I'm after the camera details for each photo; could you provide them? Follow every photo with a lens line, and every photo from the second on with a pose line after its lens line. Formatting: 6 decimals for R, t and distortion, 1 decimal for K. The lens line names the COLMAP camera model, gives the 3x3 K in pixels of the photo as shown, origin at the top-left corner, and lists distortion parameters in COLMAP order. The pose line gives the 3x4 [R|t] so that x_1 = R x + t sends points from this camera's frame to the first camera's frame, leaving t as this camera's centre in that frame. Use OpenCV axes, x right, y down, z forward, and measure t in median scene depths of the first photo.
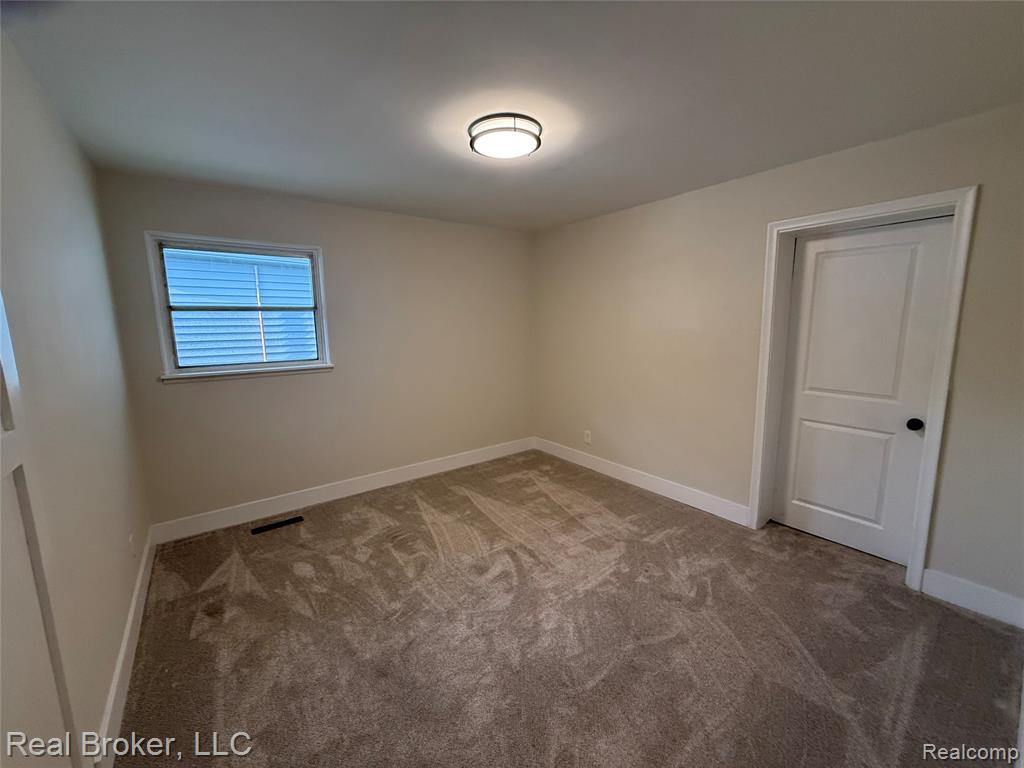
lens RADIAL K [[410.7, 0, 514.2], [0, 410.7, 383.3], [0, 0, 1]] dist [0.001534, 0.000106]
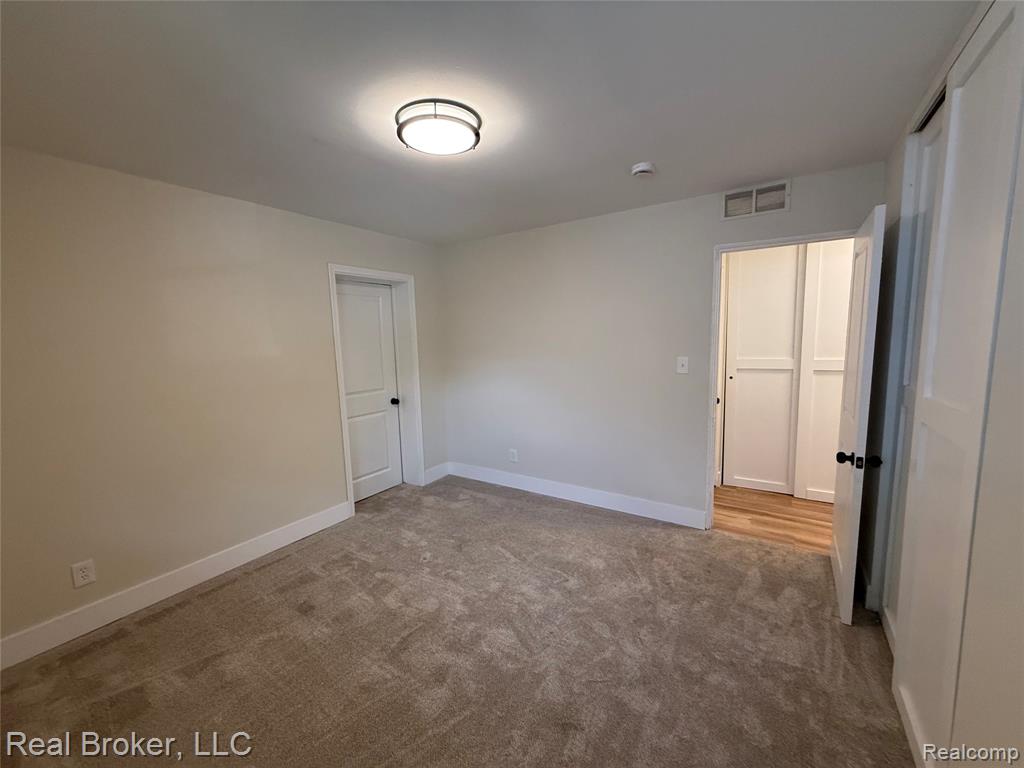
lens RADIAL K [[410.7, 0, 514.2], [0, 410.7, 383.3], [0, 0, 1]] dist [0.001534, 0.000106]
pose [[-0.343230, -0.083810, 0.935505, -0.787695], [0.173808, 0.973141, 0.150951, -0.139936], [-0.923030, 0.214410, -0.319445, 1.045267]]
